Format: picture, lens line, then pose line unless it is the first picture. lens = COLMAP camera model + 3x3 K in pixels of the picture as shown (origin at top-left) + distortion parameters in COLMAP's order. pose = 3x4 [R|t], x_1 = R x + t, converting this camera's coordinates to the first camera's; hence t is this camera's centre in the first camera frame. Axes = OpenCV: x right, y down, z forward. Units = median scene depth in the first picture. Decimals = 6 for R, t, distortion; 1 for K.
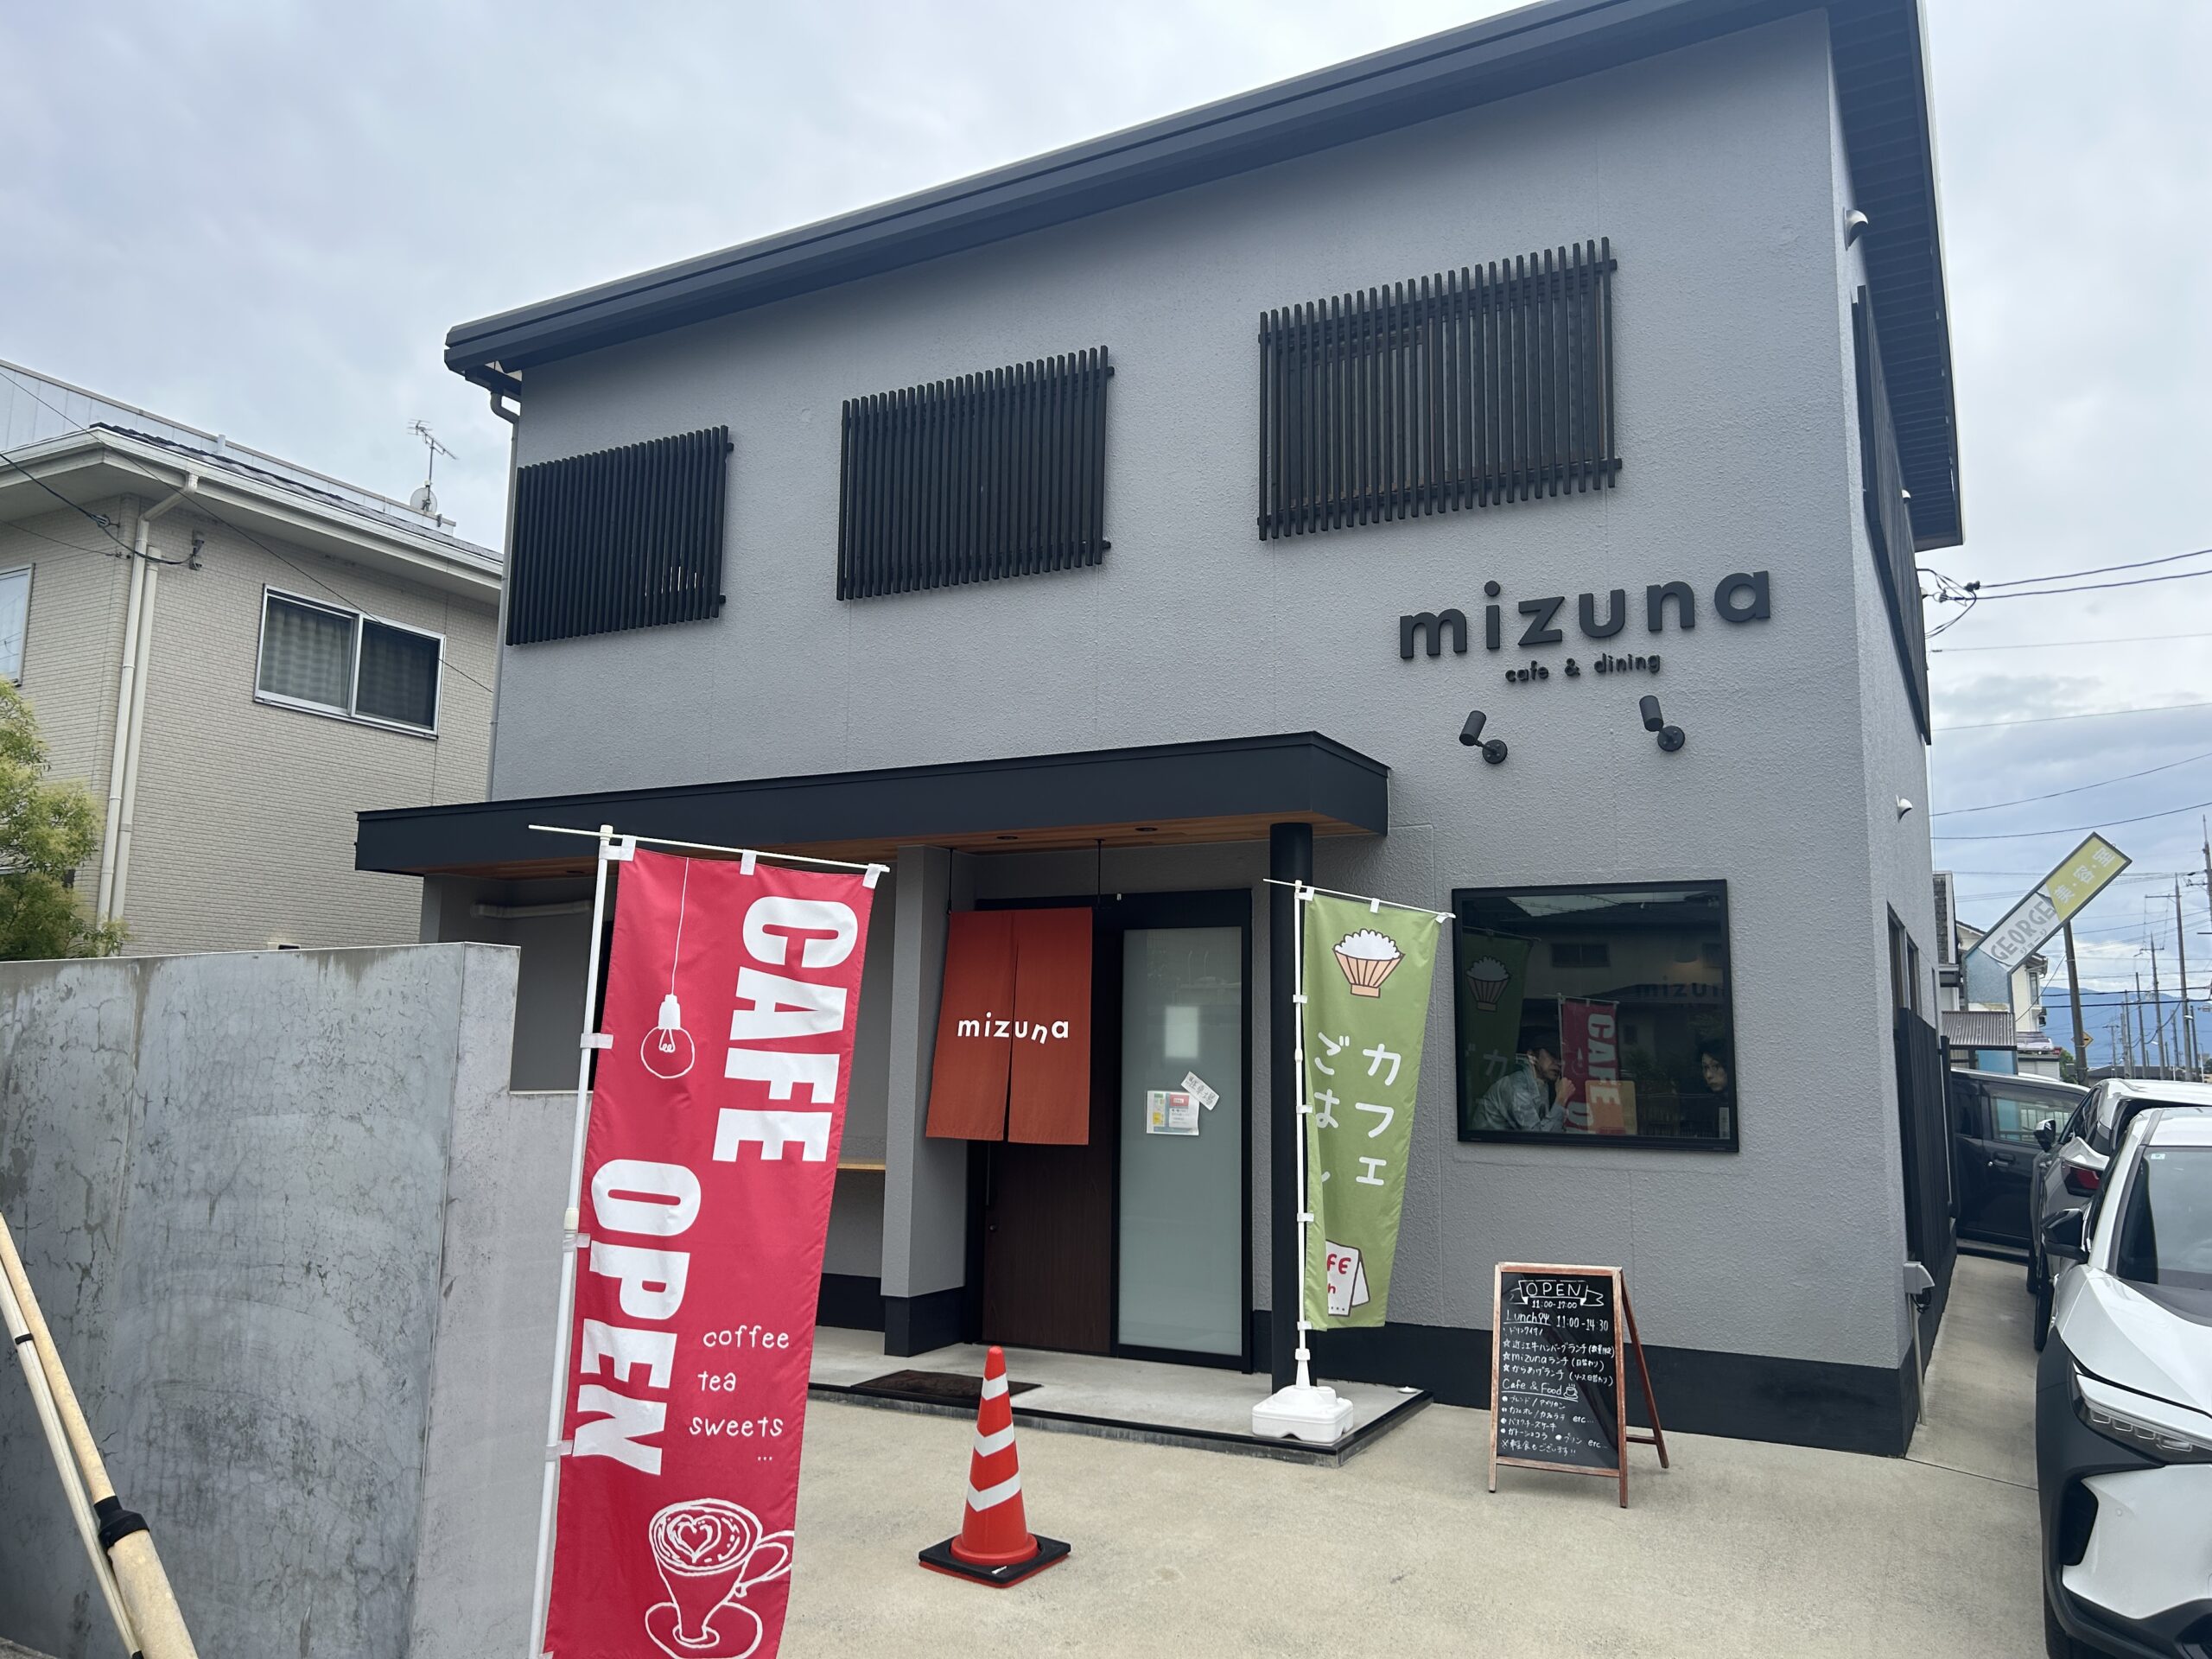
lens RADIAL K [[1673.7, 0, 1112.3], [0, 1673.7, 812.1], [0, 0, 1]] dist [0.067094, -0.089108]
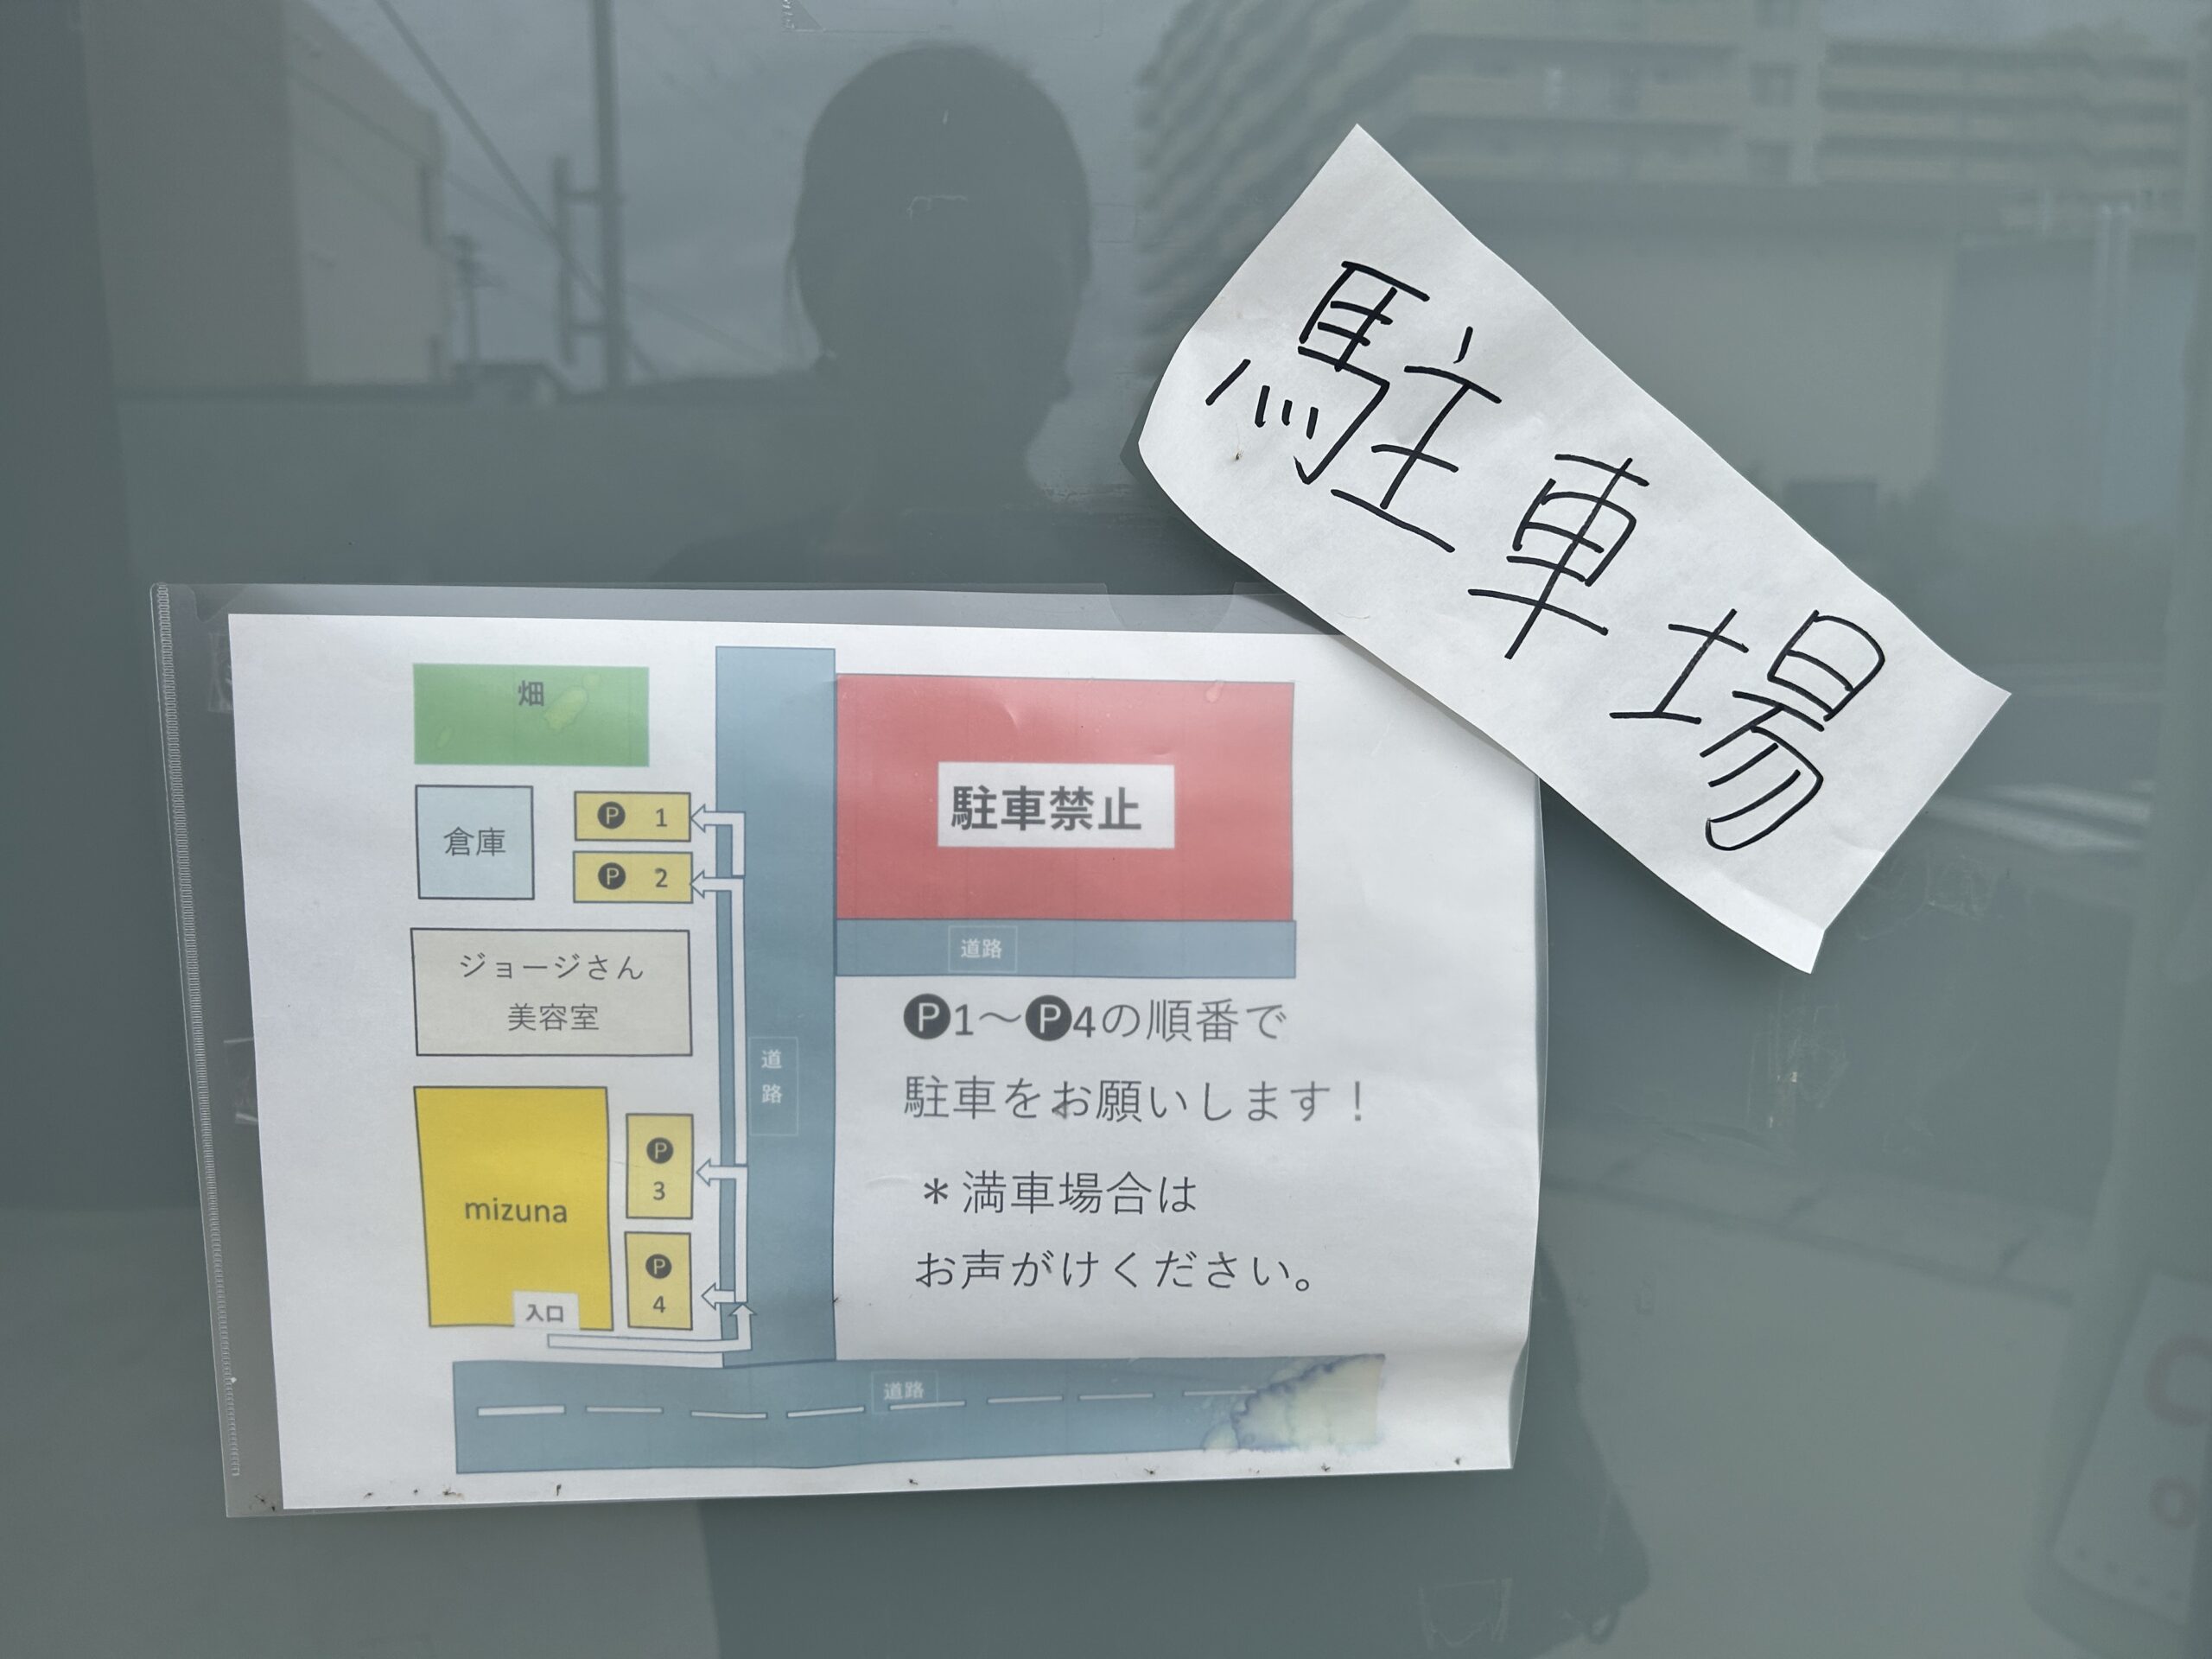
lens RADIAL K [[1673.7, 0, 1112.3], [0, 1673.7, 812.1], [0, 0, 1]] dist [0.067094, -0.089108]
pose [[0.852300, -0.110574, 0.511232, 0.018183], [-0.058005, 0.951390, 0.302478, 0.159484], [-0.519827, -0.287456, 0.804456, 0.968074]]
